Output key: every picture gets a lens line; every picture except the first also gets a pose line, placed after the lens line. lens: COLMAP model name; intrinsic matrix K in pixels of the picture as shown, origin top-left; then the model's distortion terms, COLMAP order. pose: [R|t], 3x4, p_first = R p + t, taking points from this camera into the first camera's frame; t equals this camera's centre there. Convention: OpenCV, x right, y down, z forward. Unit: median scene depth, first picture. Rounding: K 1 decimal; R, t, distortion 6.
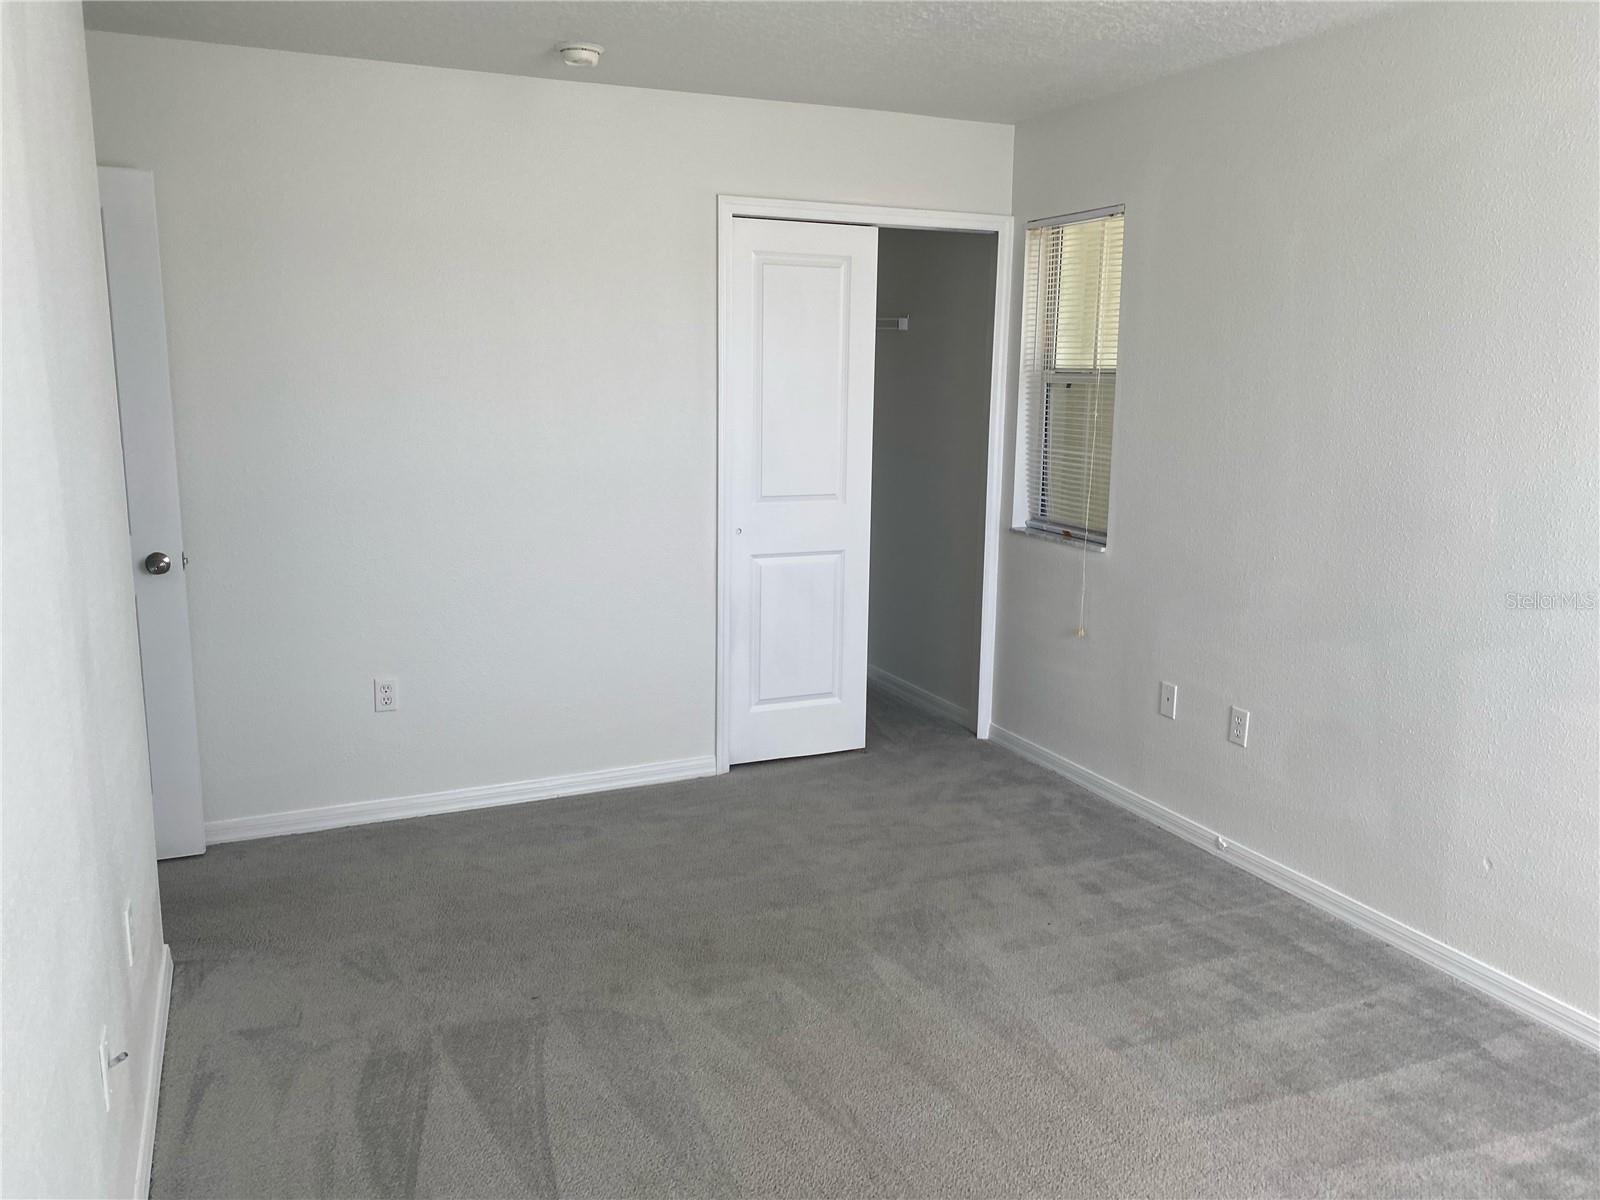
lens RADIAL K [[1228.8, 0, 815.0], [0, 1228.8, 605.8], [0, 0, 1]] dist [0.054396, -0.060069]
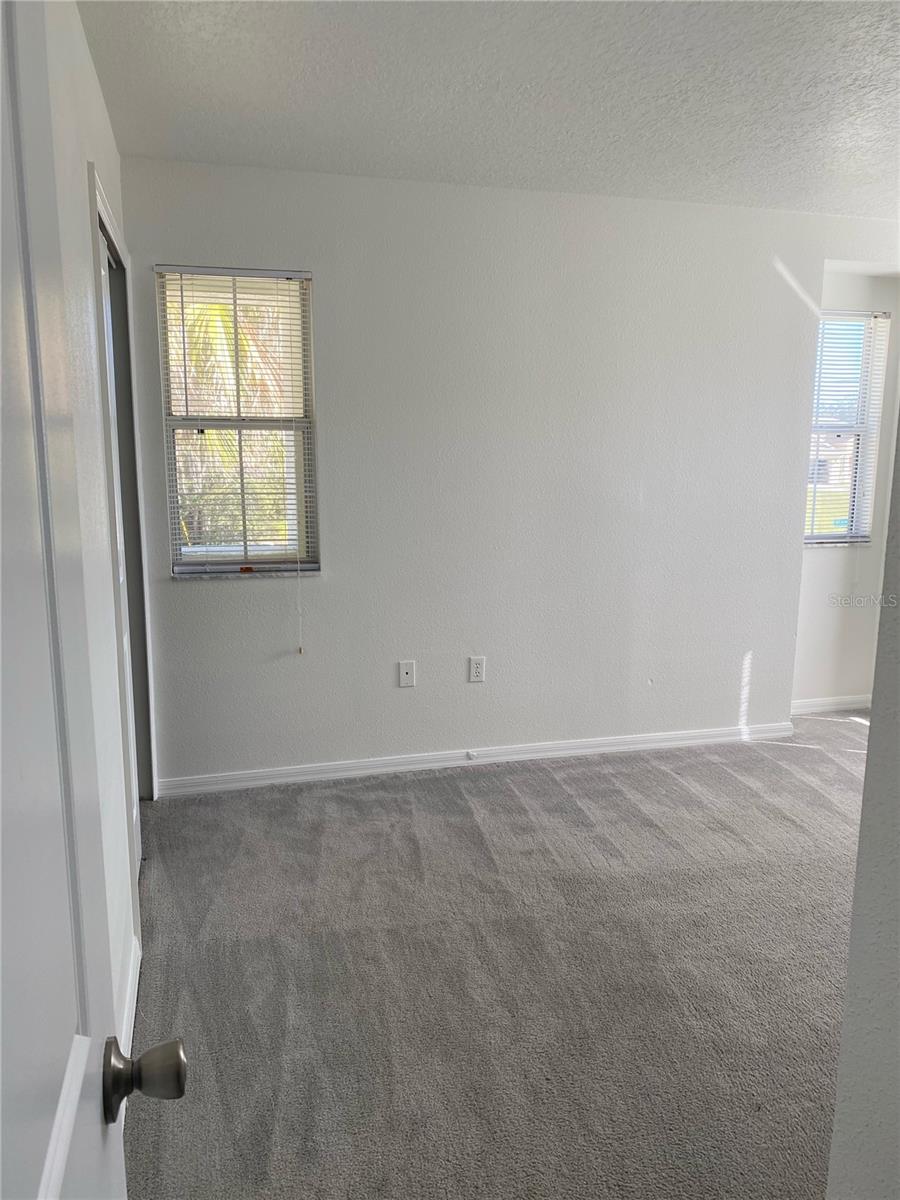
lens RADIAL K [[921.6, 0, 453.9], [0, 921.6, 598.3], [0, 0, 1]] dist [0.054396, -0.060069]
pose [[0.157371, -0.191482, 0.968798, -0.649410], [0.190270, 0.968520, 0.160519, -0.151245], [-0.969036, 0.159073, 0.188850, 0.783254]]
